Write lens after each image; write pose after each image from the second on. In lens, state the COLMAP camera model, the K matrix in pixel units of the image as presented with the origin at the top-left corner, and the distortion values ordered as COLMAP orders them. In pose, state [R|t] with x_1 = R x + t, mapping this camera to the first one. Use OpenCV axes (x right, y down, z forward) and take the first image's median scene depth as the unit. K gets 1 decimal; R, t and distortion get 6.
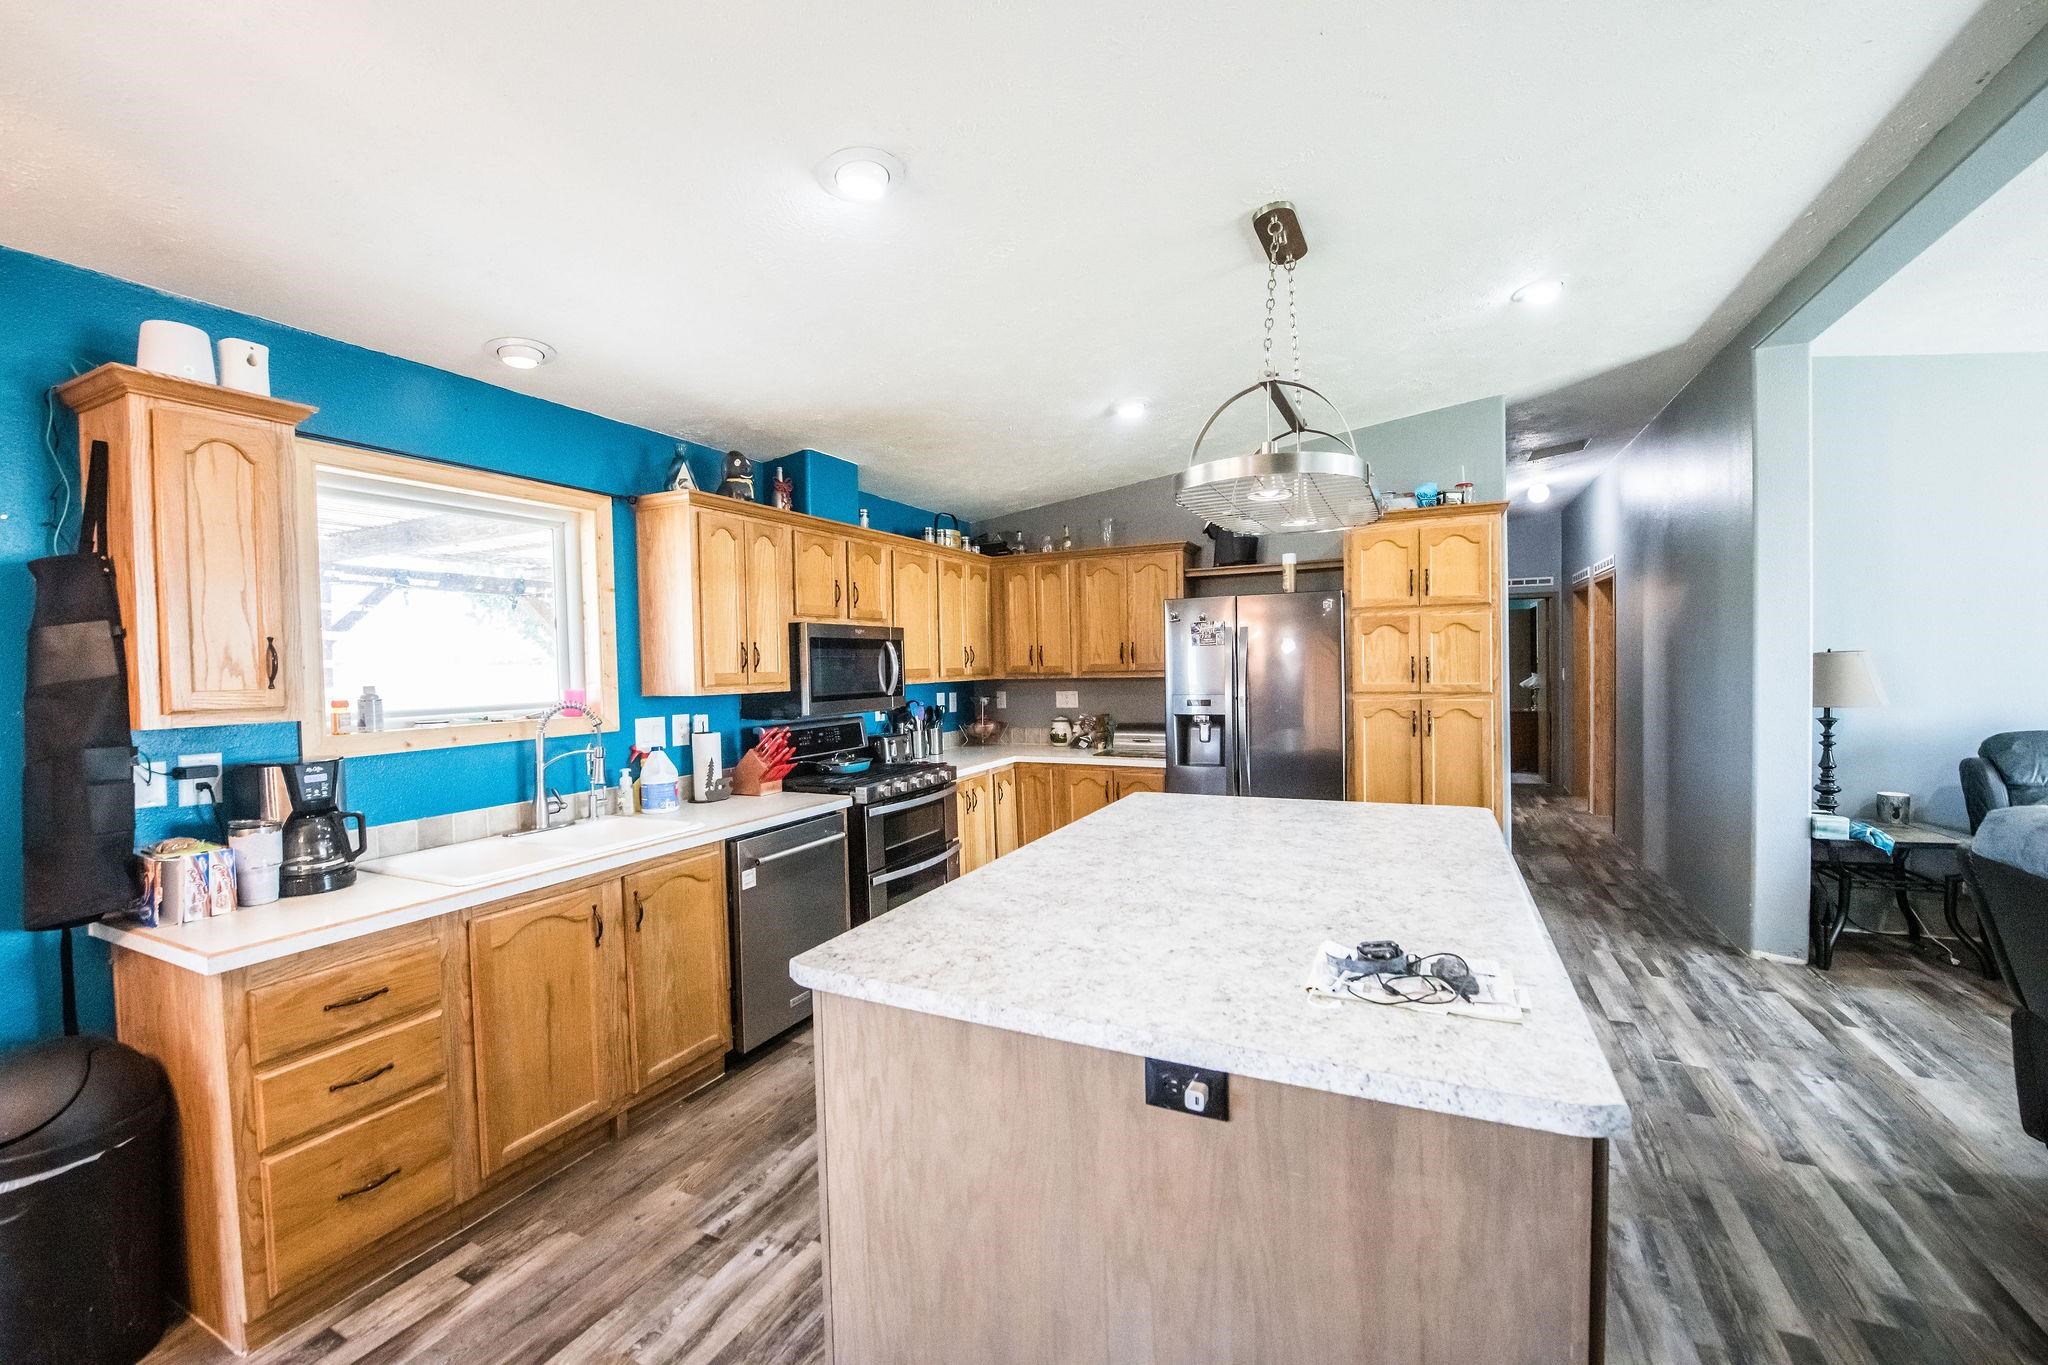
lens RADIAL K [[818.9, 0, 1035.8], [0, 818.9, 691.6], [0, 0, 1]] dist [-0.013809, -0.001359]
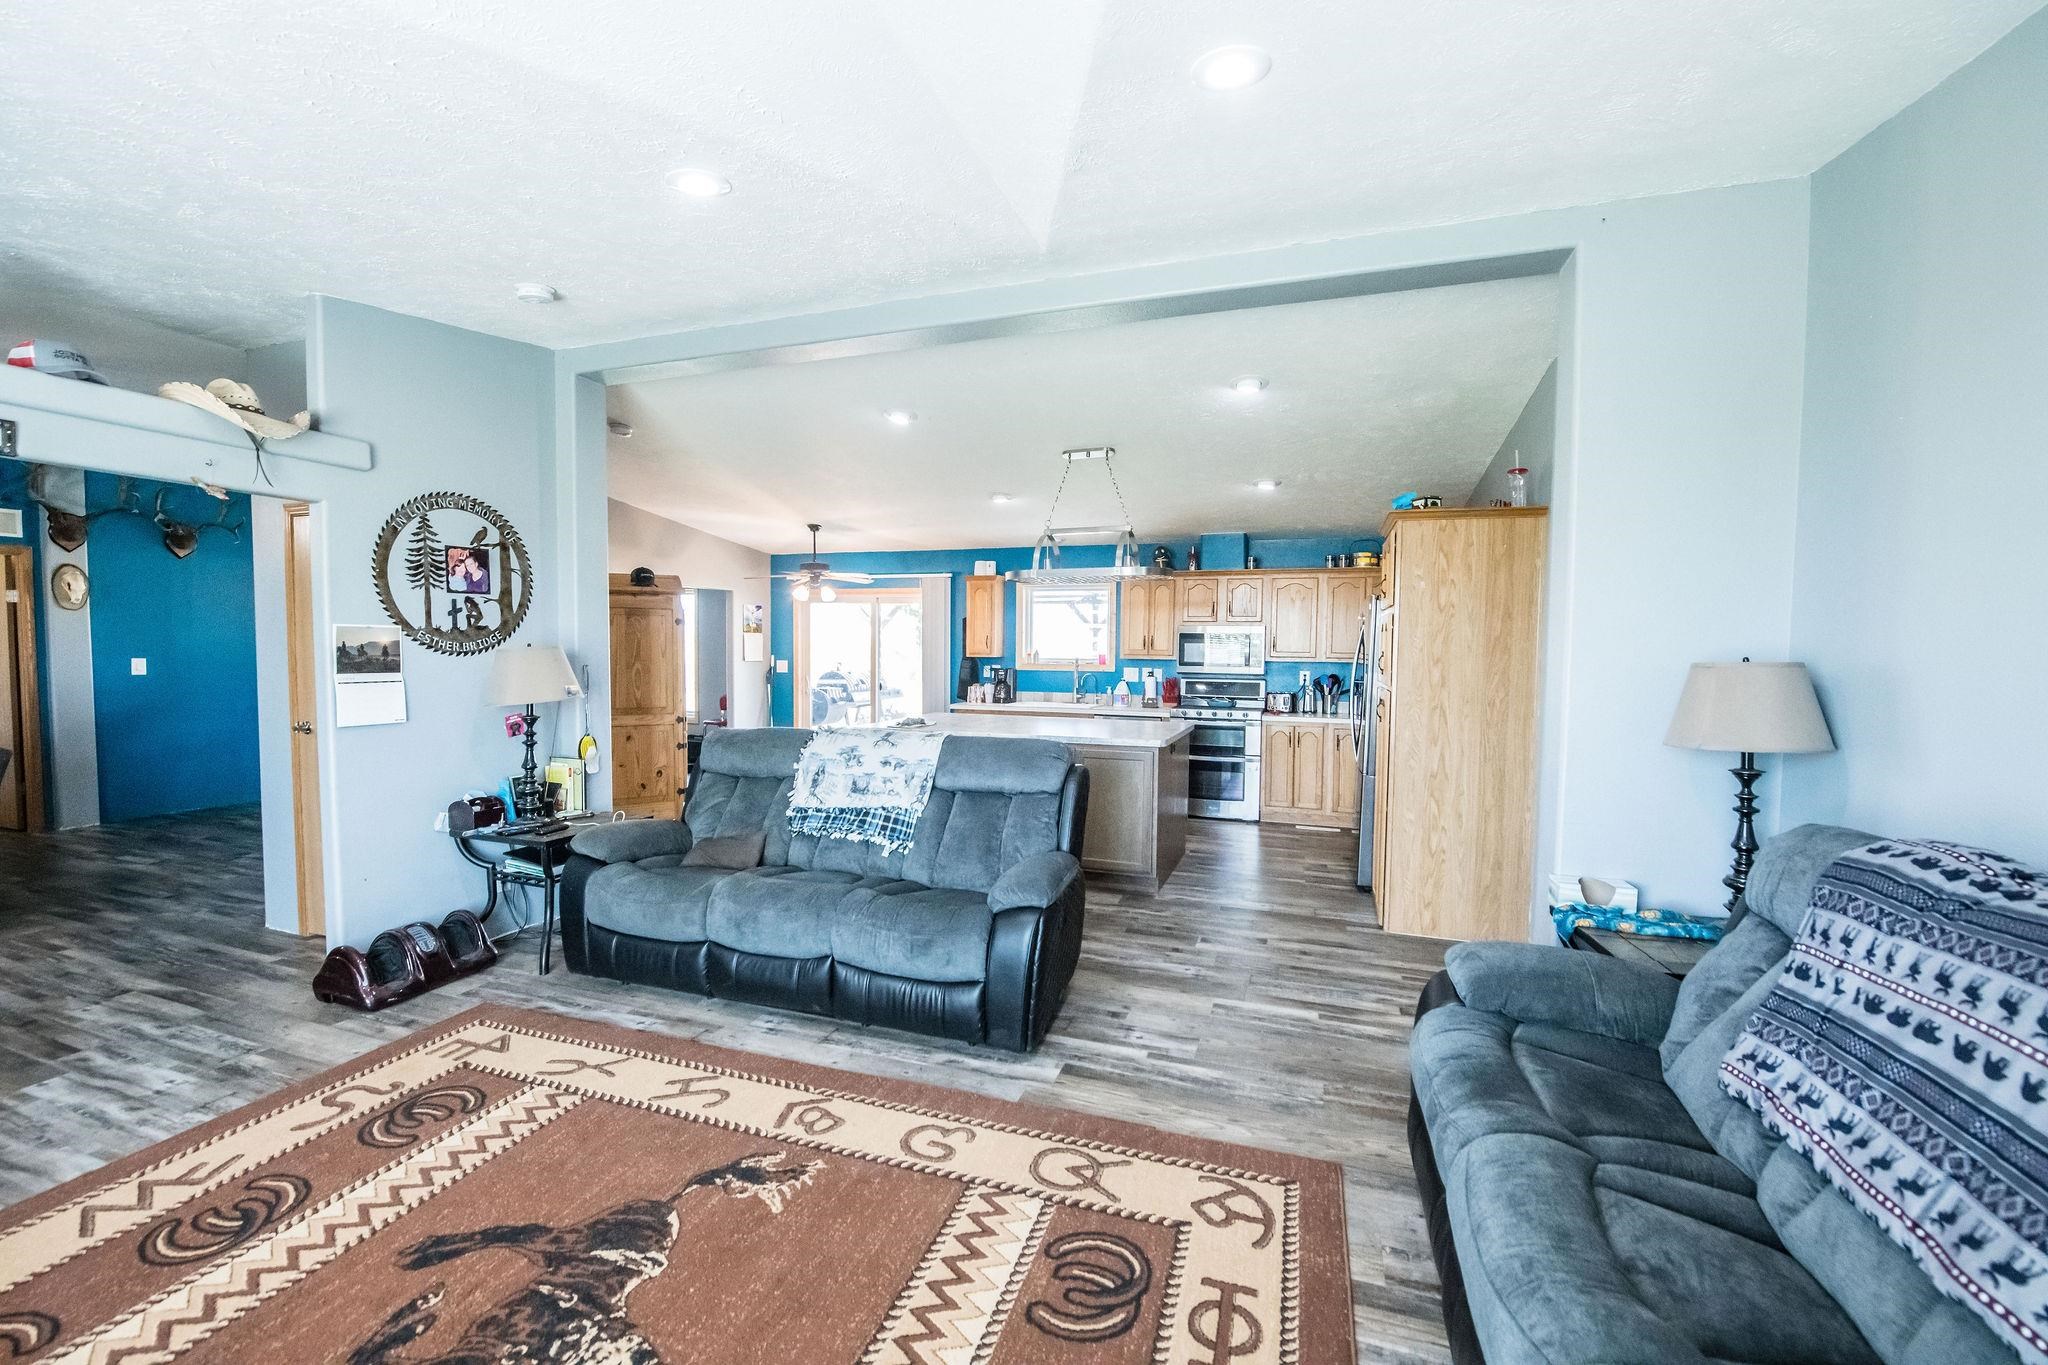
lens RADIAL K [[818.9, 0, 1031.5], [0, 818.9, 673.9], [0, 0, 1]] dist [-0.013809, -0.001359]
pose [[0.108293, 0.054765, -0.992609, 1.866981], [-0.048975, 0.997563, 0.049695, -0.053081], [0.992912, 0.043231, 0.110711, 0.463953]]
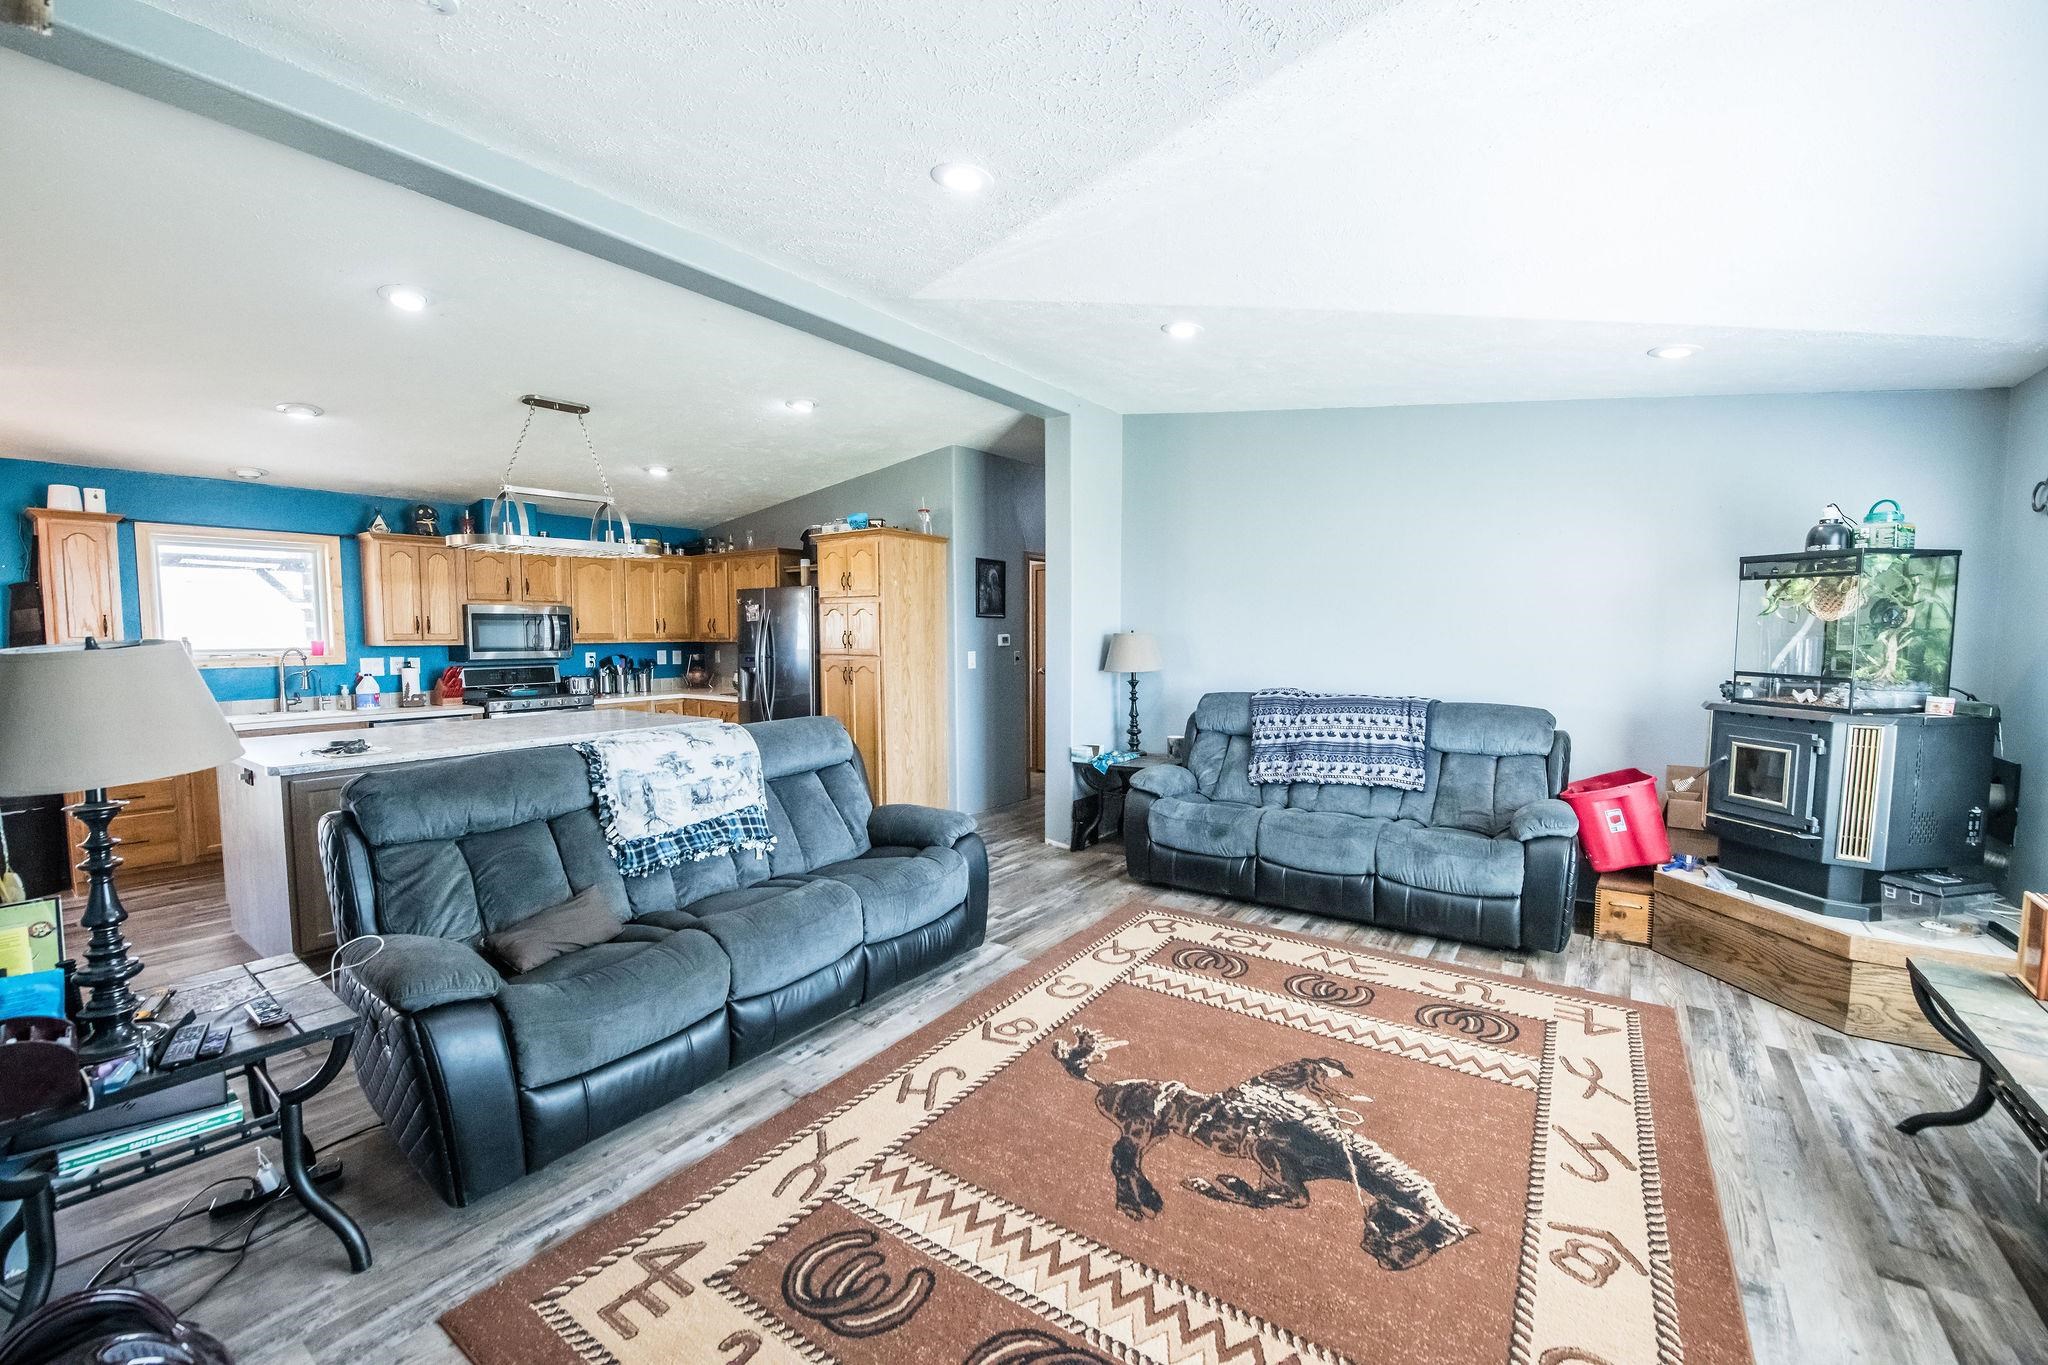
lens RADIAL K [[818.9, 0, 1027.7], [0, 818.9, 687.0], [0, 0, 1]] dist [-0.013809, -0.001359]
pose [[0.983846, 0.029724, -0.176532, 1.280513], [-0.023583, 0.999045, 0.036782, -0.003279], [0.177457, -0.032025, 0.983607, -0.503667]]
